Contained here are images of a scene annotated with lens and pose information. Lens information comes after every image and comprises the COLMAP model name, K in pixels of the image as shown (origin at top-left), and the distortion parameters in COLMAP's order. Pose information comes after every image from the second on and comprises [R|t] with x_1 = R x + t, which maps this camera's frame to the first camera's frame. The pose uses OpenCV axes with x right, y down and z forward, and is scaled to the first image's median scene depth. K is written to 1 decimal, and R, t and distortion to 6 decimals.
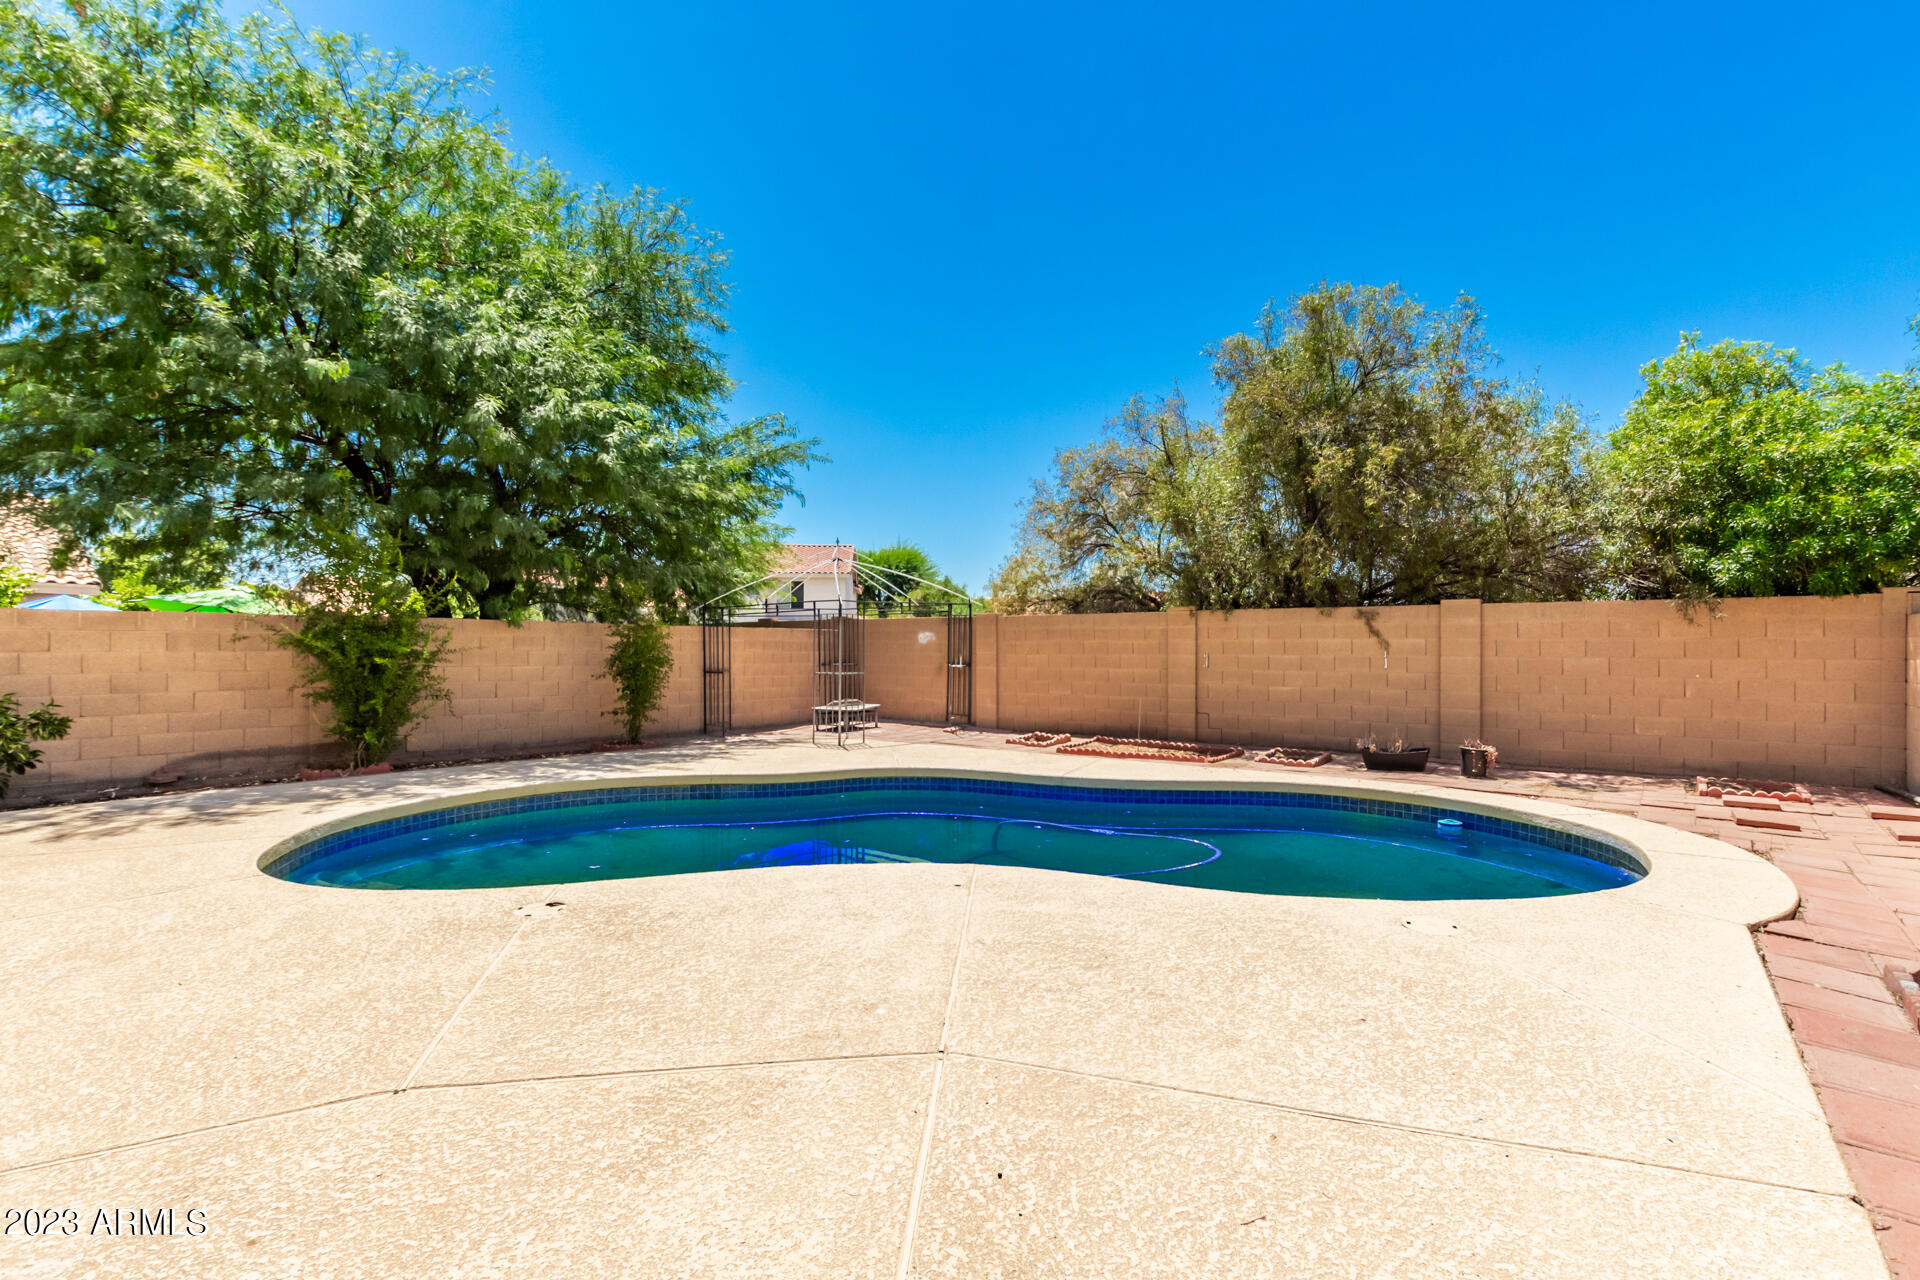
lens RADIAL K [[876.2, 0, 955.1], [0, 876.2, 653.7], [0, 0, 1]] dist [0.001688, -0.000070]
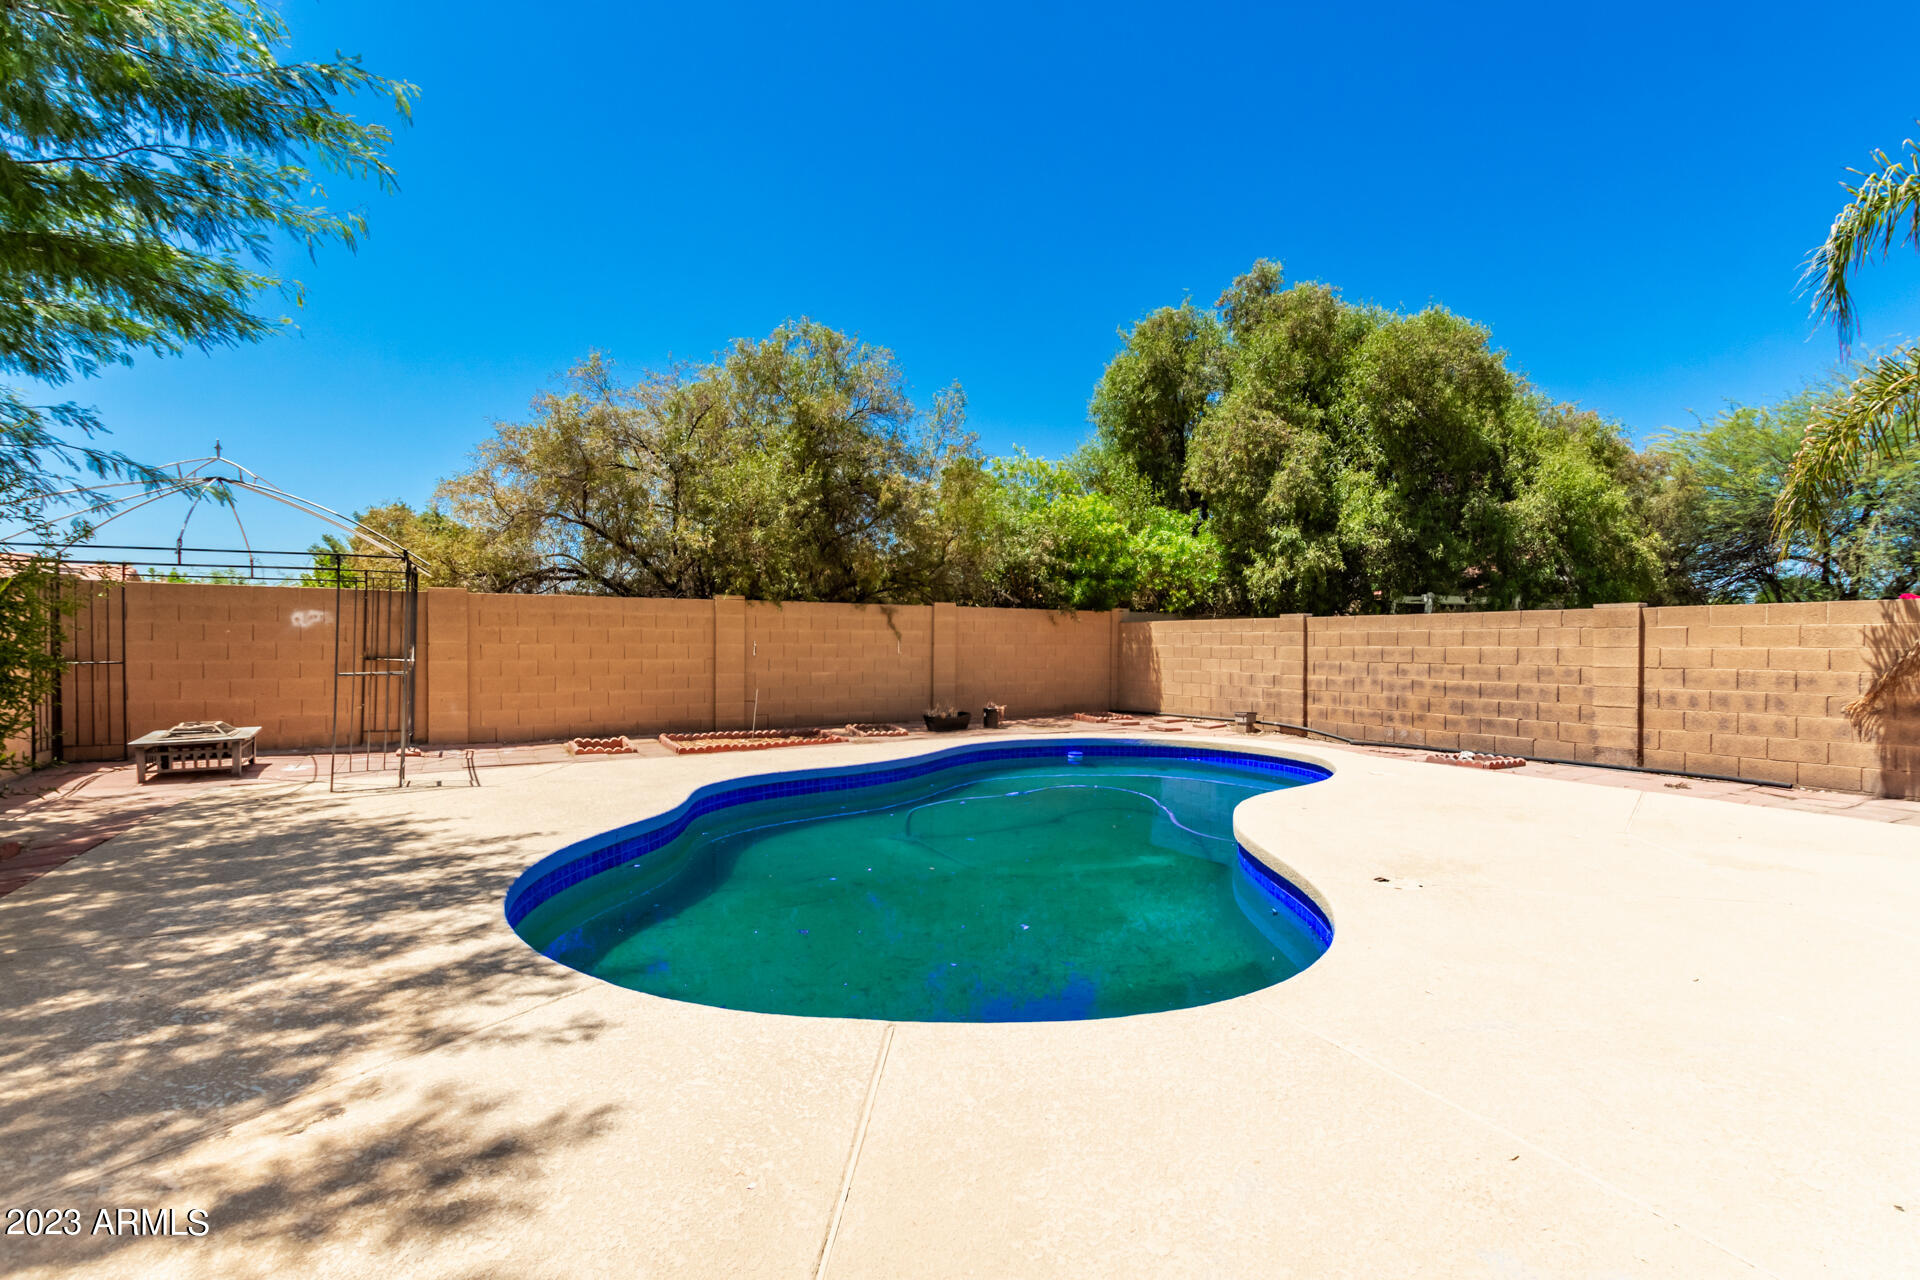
lens RADIAL K [[876.2, 0, 955.1], [0, 876.2, 653.7], [0, 0, 1]] dist [0.001688, -0.000070]
pose [[0.392272, -0.013384, 0.919752, -0.625496], [0.001216, 0.999901, 0.014032, -0.001392], [-0.919848, -0.004386, 0.392250, 0.417893]]
